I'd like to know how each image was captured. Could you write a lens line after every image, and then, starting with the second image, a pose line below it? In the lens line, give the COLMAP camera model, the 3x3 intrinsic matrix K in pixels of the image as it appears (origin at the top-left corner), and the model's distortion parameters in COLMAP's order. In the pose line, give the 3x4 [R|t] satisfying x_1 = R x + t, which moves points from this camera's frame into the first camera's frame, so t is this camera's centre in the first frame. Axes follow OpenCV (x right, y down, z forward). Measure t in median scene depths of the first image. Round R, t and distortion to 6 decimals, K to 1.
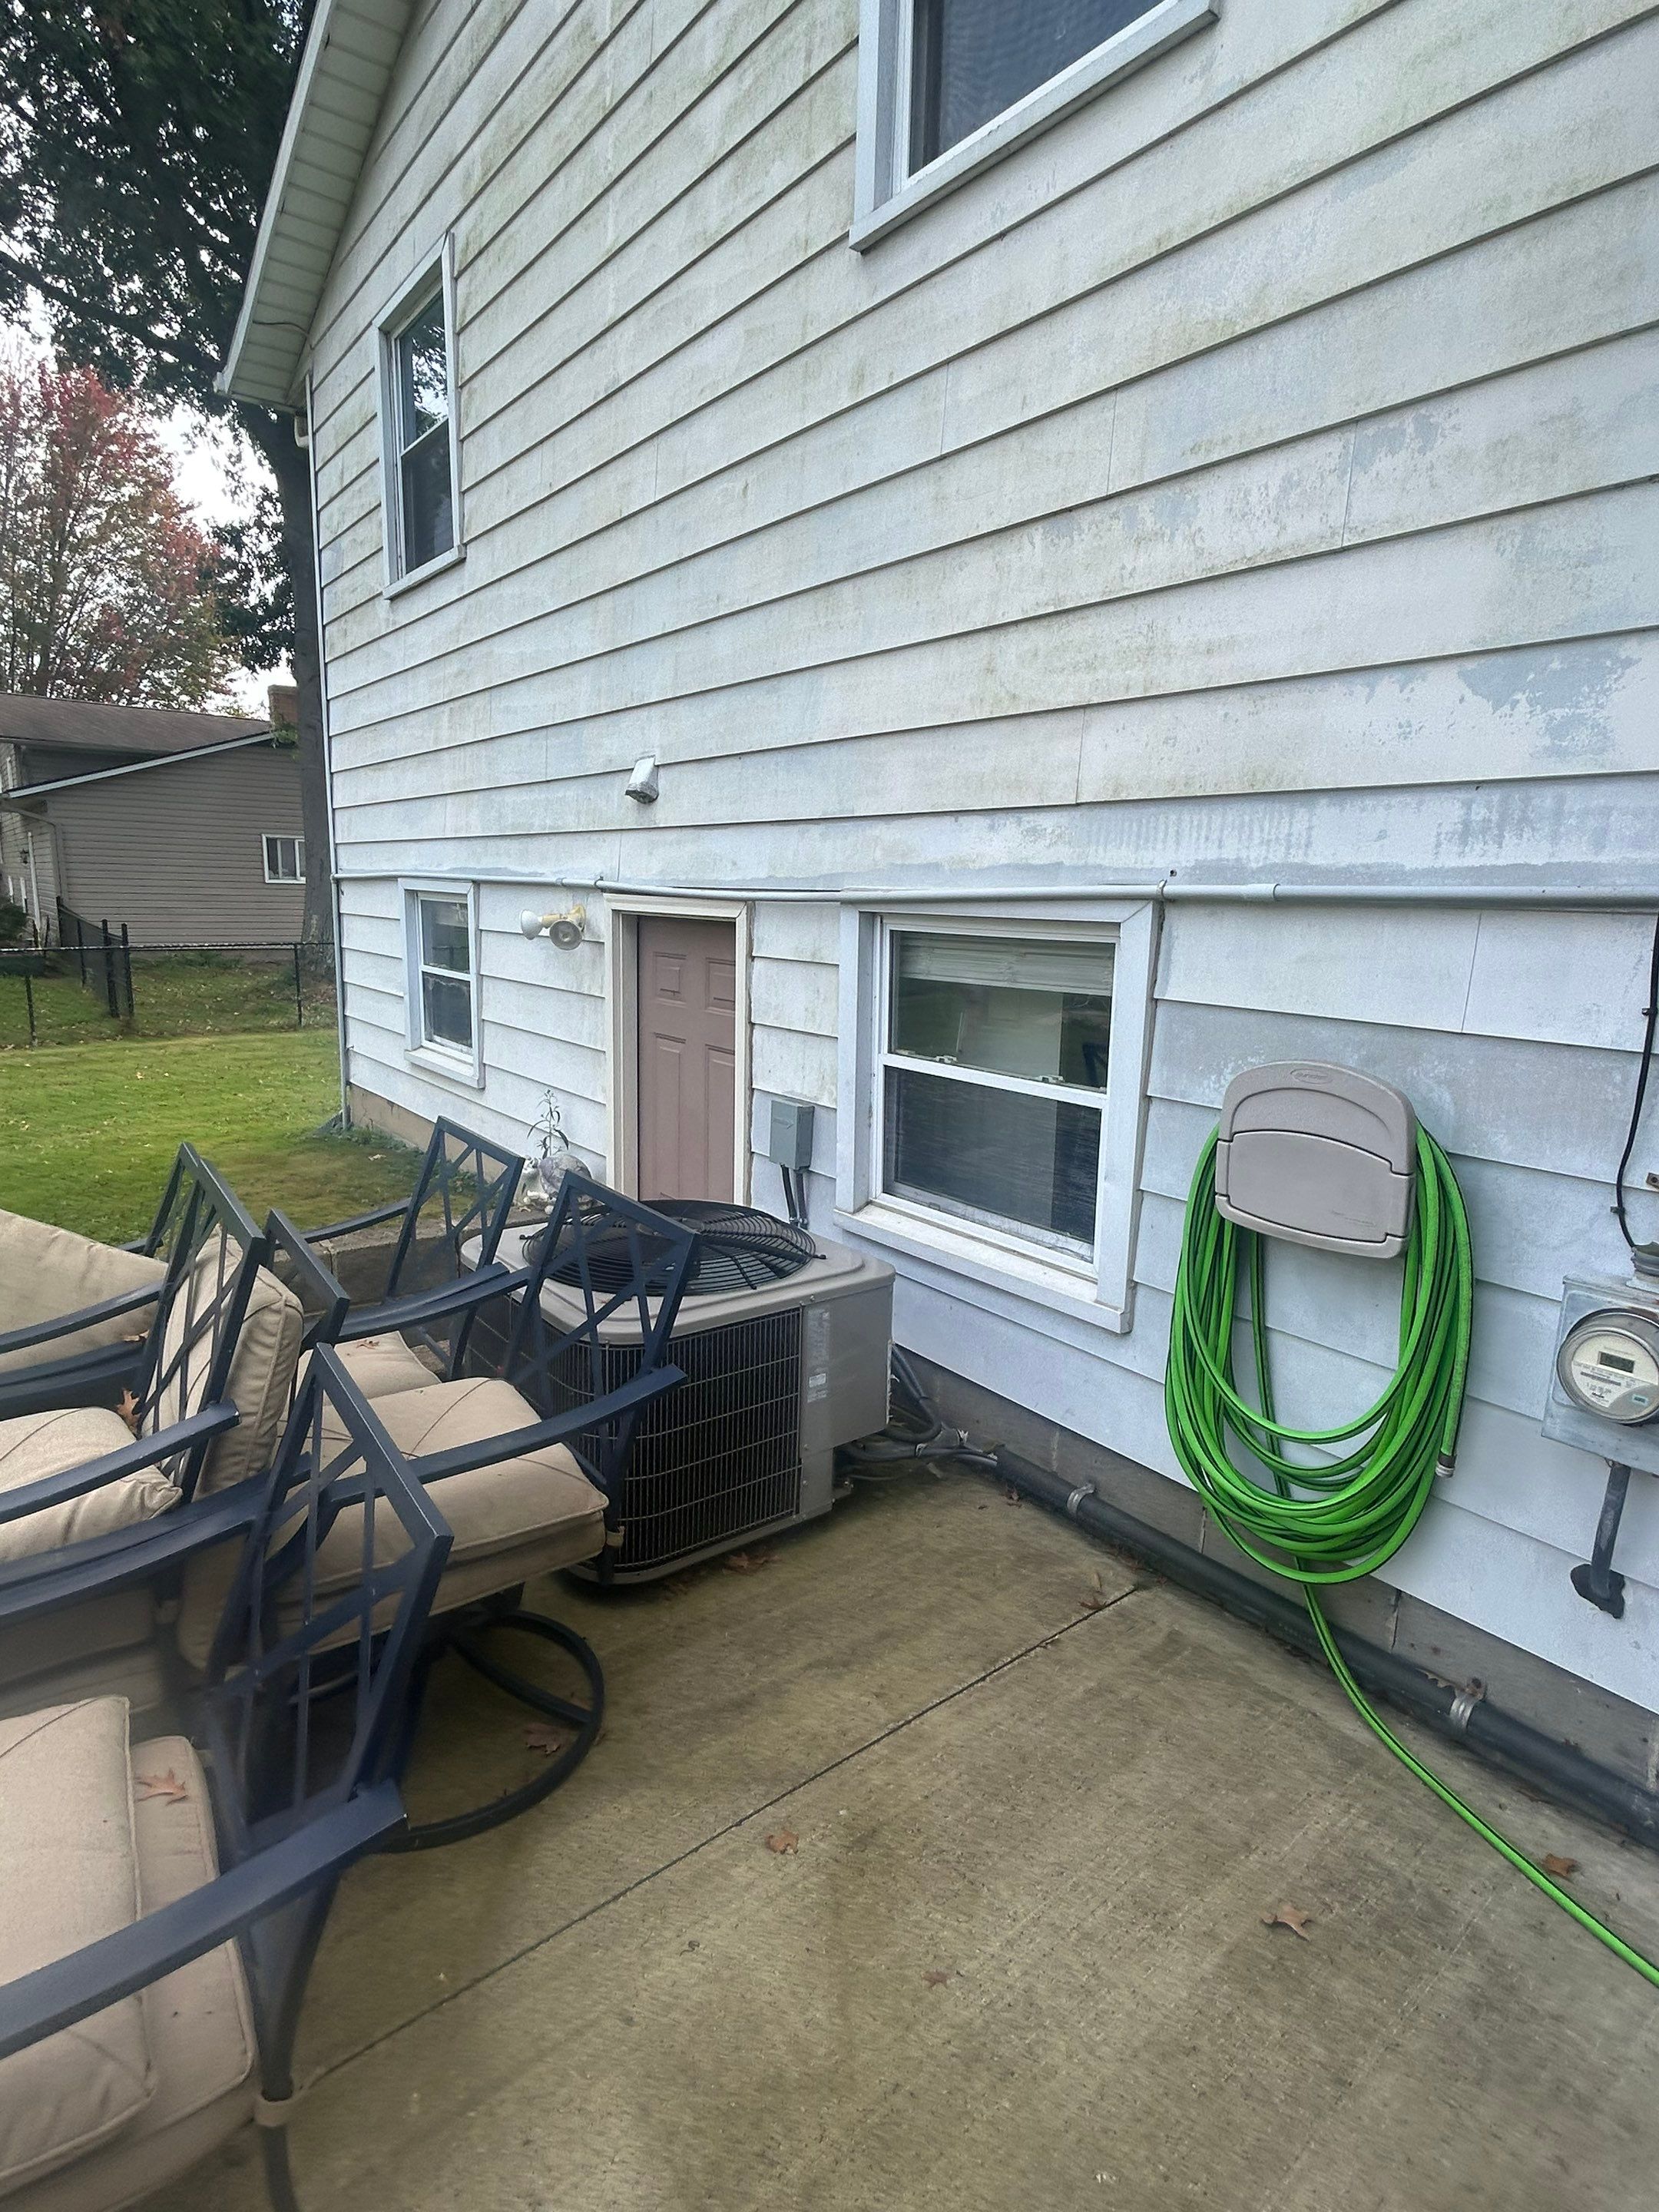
lens RADIAL K [[1164.2, 0, 829.5], [0, 1164.2, 1106.0], [0, 0, 1]] dist [0.000330, 0.000396]
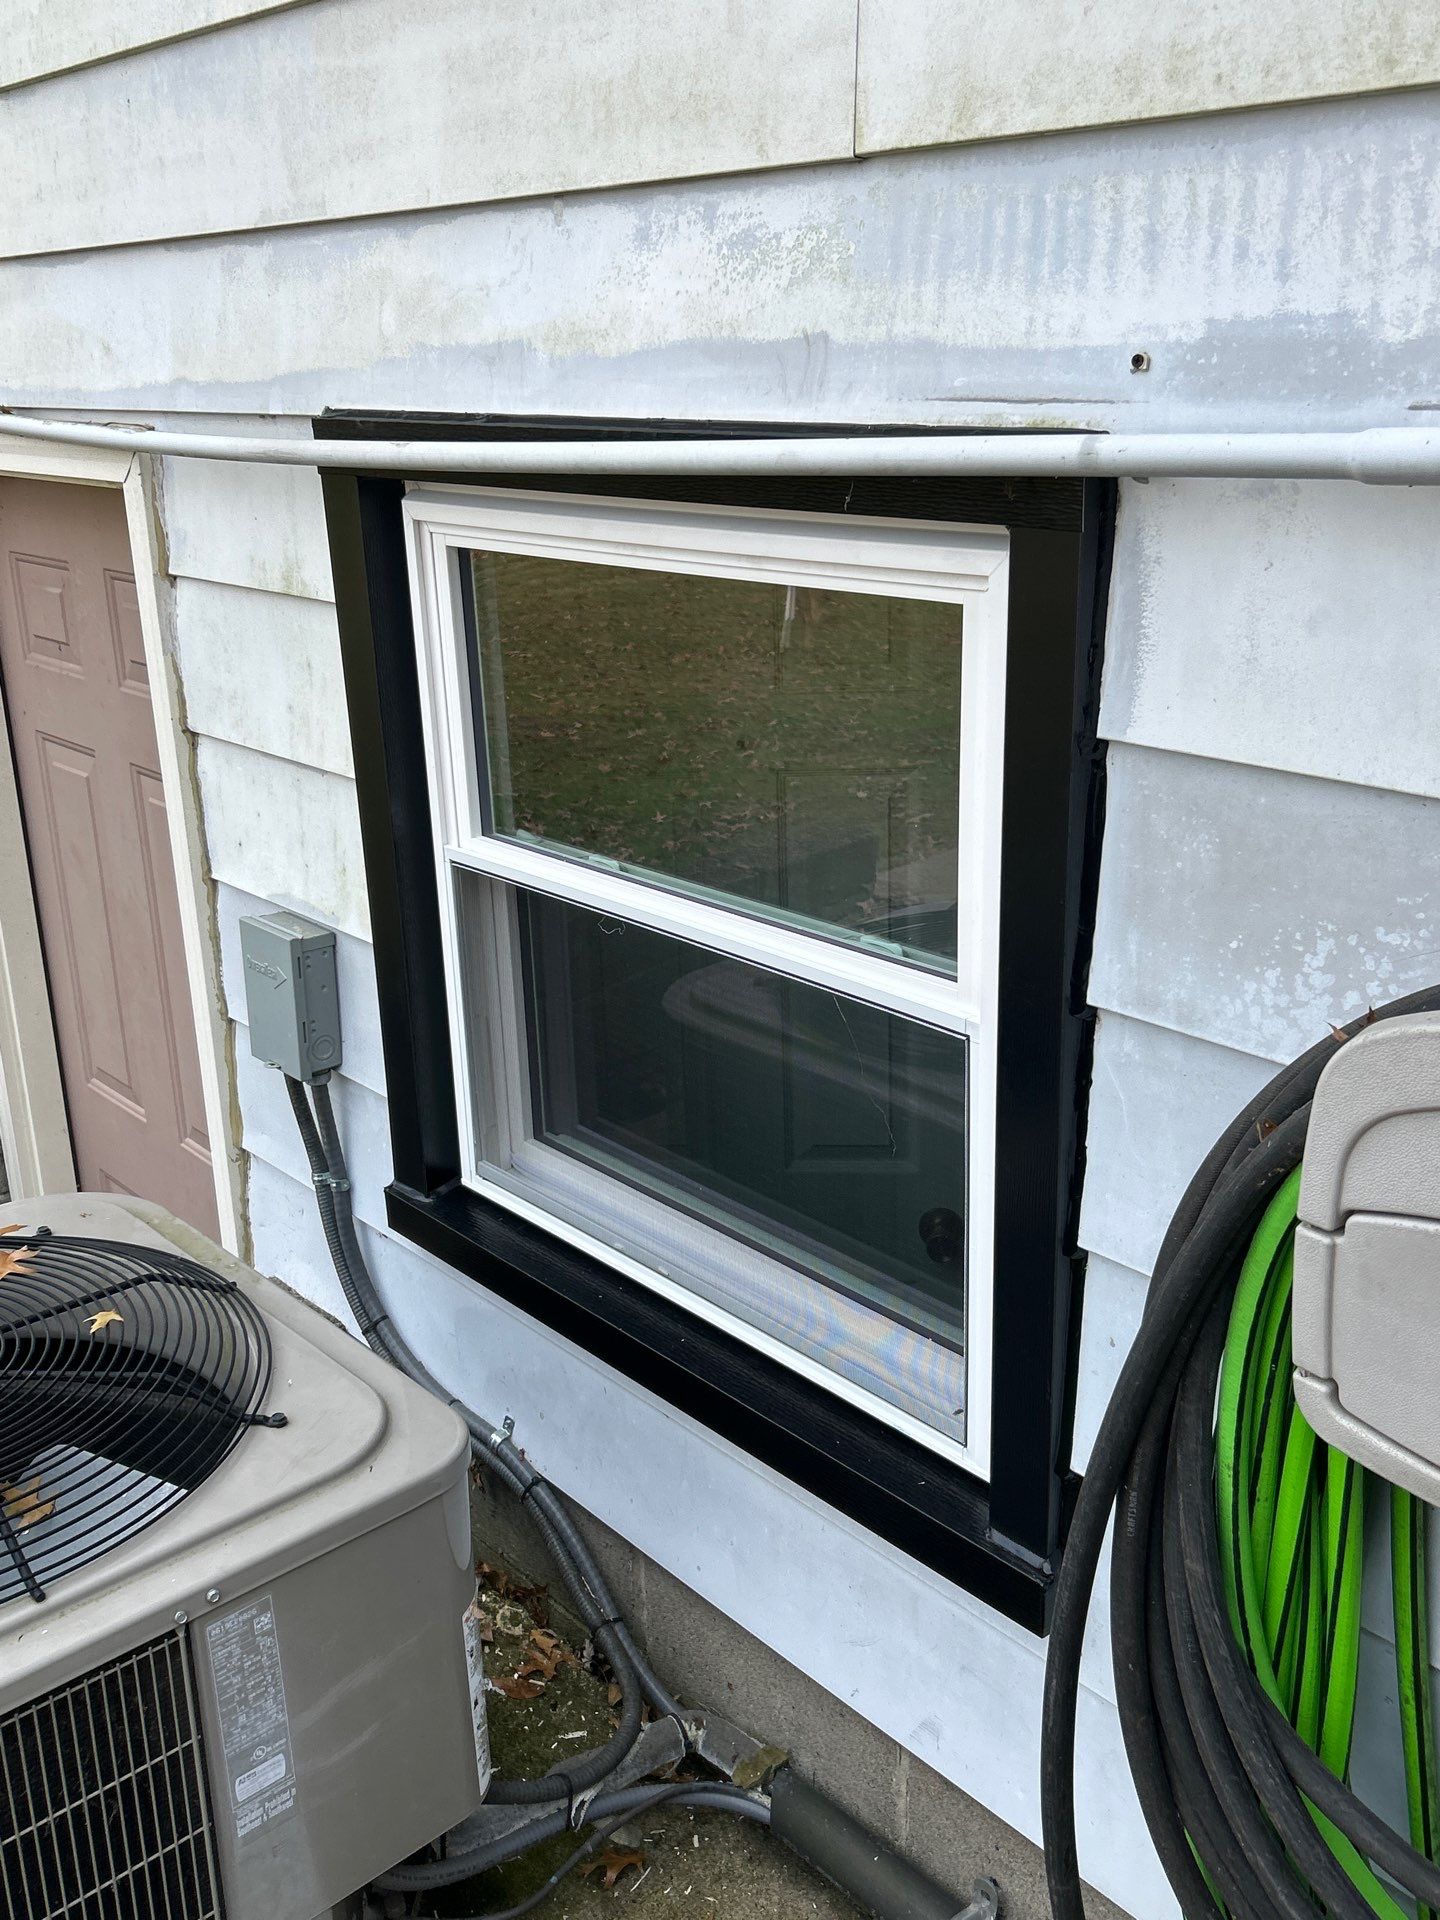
lens RADIAL K [[1841.4, 0, 720.0], [0, 1841.4, 960.0], [0, 0, 1]] dist [0.003310, -0.009325]
pose [[0.996723, -0.069007, 0.042216, 0.139290], [0.061931, 0.986651, 0.150614, -0.116025], [-0.052046, -0.147506, 0.987691, 0.454948]]
